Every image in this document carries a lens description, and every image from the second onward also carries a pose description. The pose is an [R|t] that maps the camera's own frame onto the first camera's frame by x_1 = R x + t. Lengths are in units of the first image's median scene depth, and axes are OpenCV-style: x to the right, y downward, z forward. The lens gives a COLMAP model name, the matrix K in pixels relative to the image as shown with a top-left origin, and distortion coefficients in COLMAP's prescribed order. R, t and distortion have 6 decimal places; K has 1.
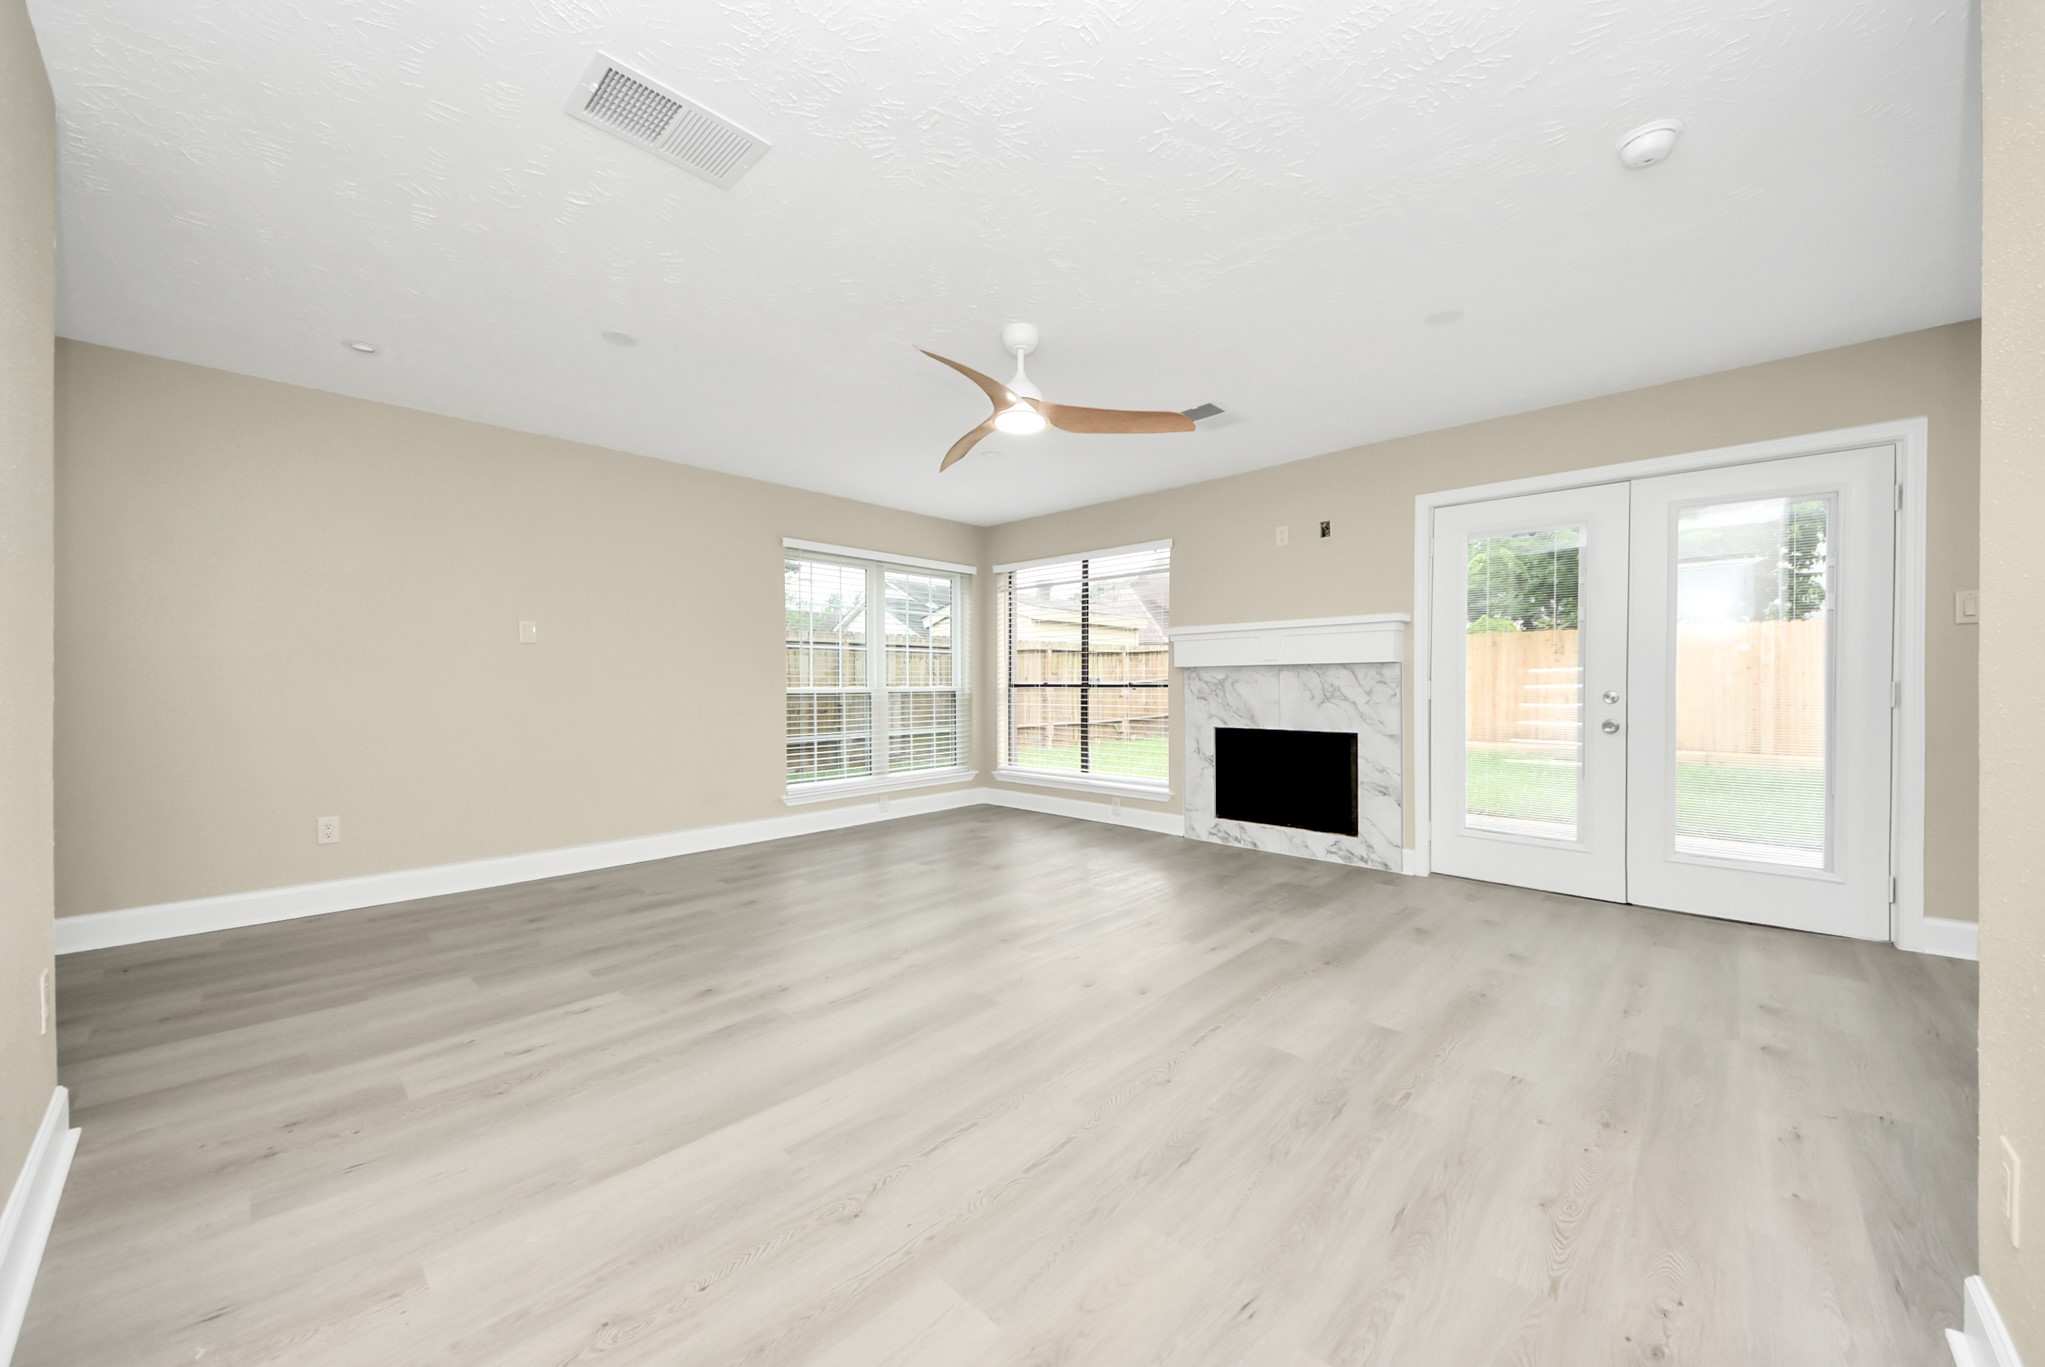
lens RADIAL K [[735.2, 0, 995.6], [0, 735.2, 676.1], [0, 0, 1]] dist [0.002668, -0.003460]
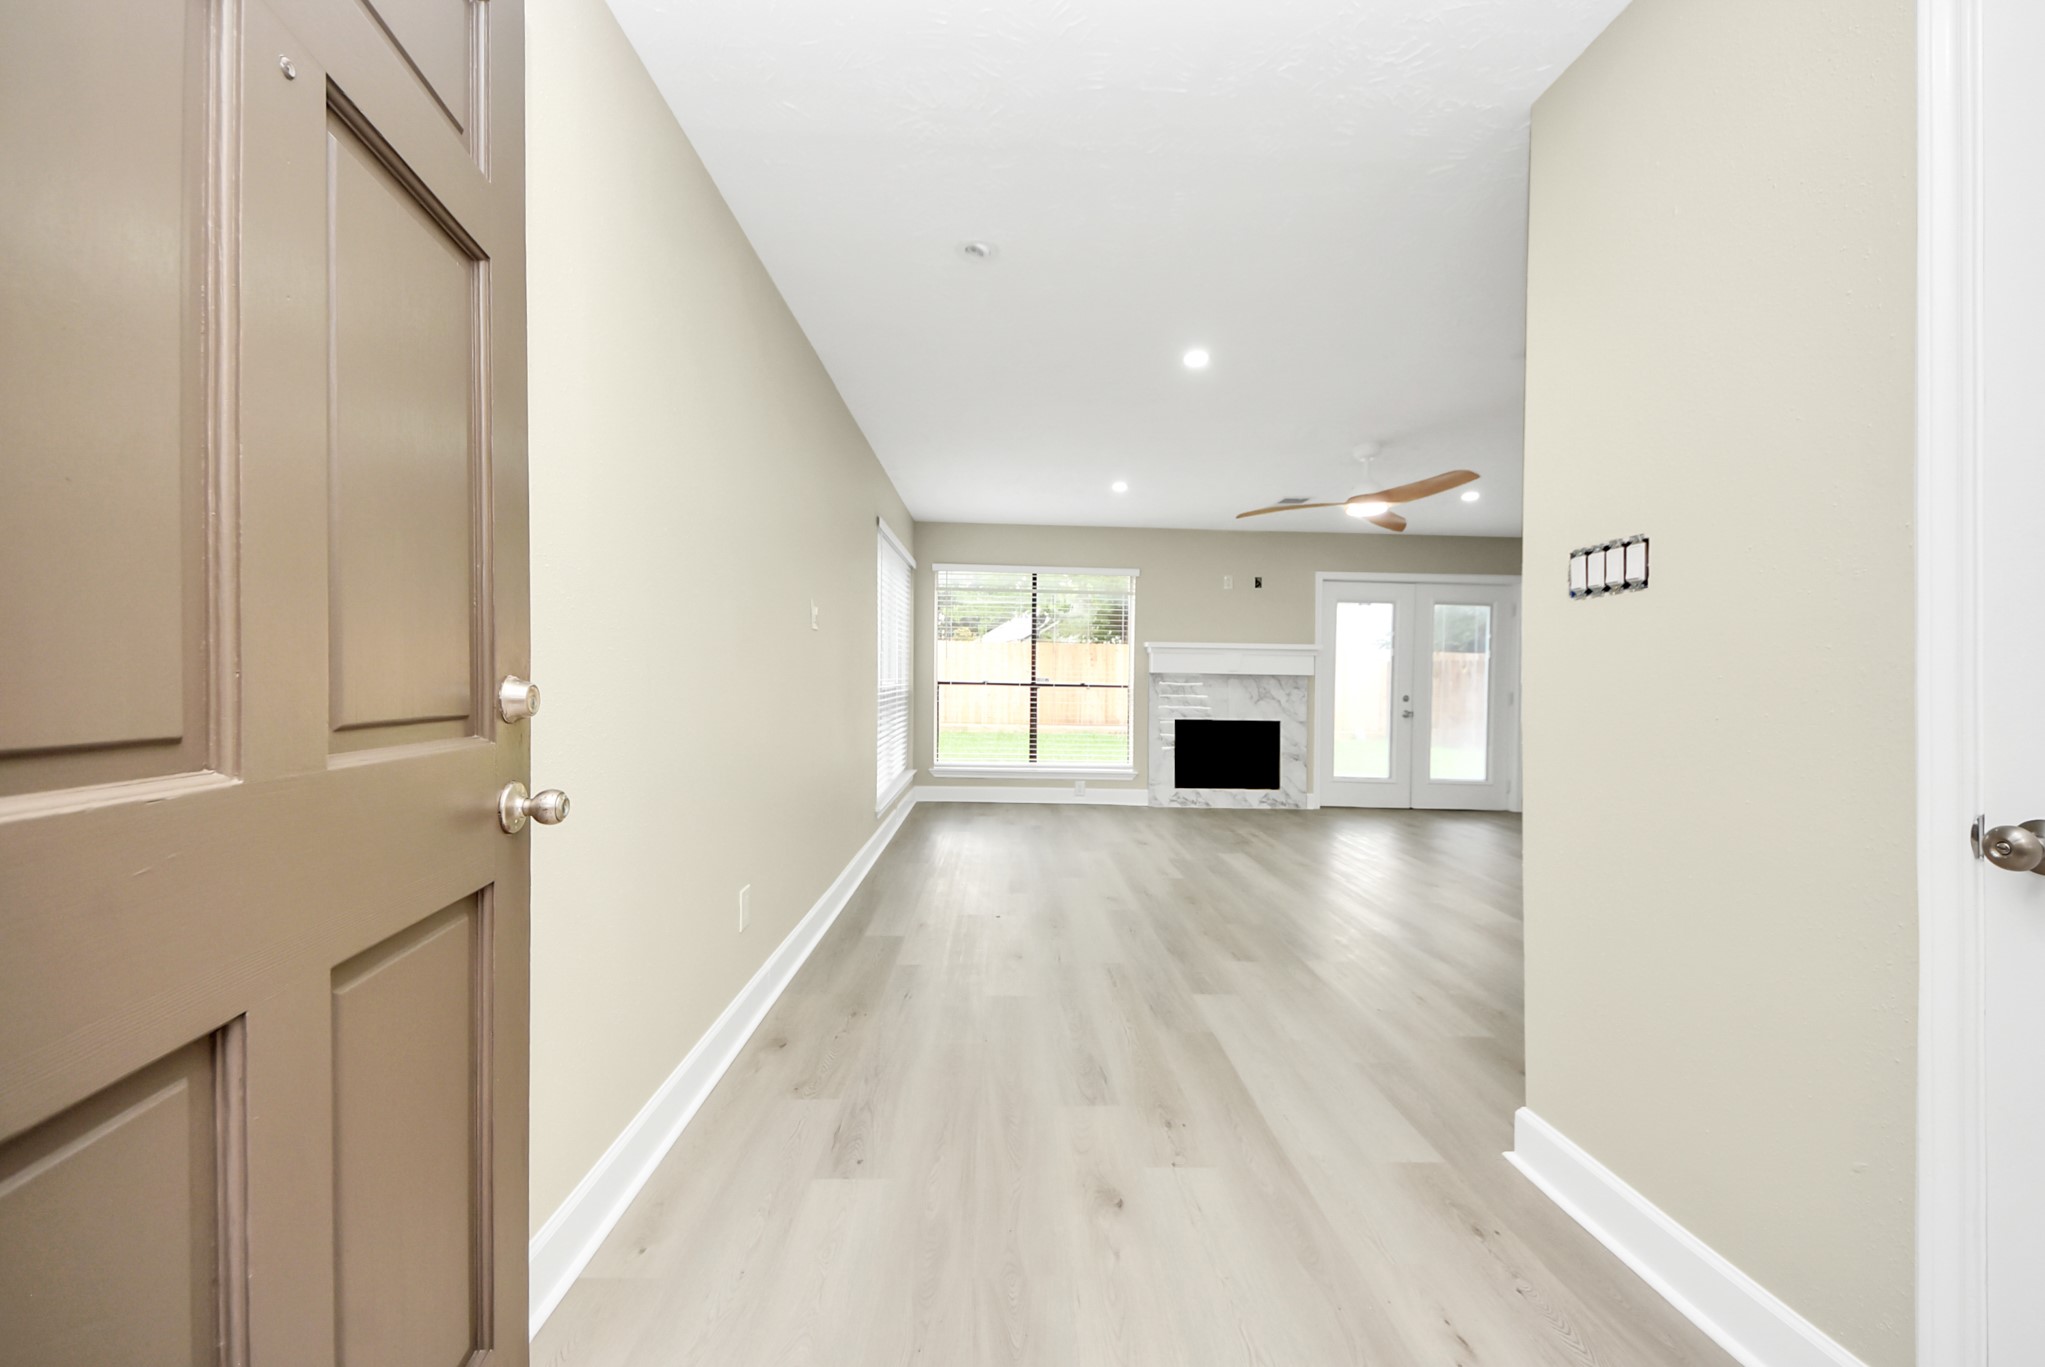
lens RADIAL K [[735.2, 0, 1013.5], [0, 735.2, 669.0], [0, 0, 1]] dist [0.002668, -0.003460]
pose [[0.702643, 0.014924, 0.711386, -0.925628], [-0.027795, 0.999593, 0.006483, -0.023597], [-0.710999, -0.024328, 0.702772, 0.309853]]
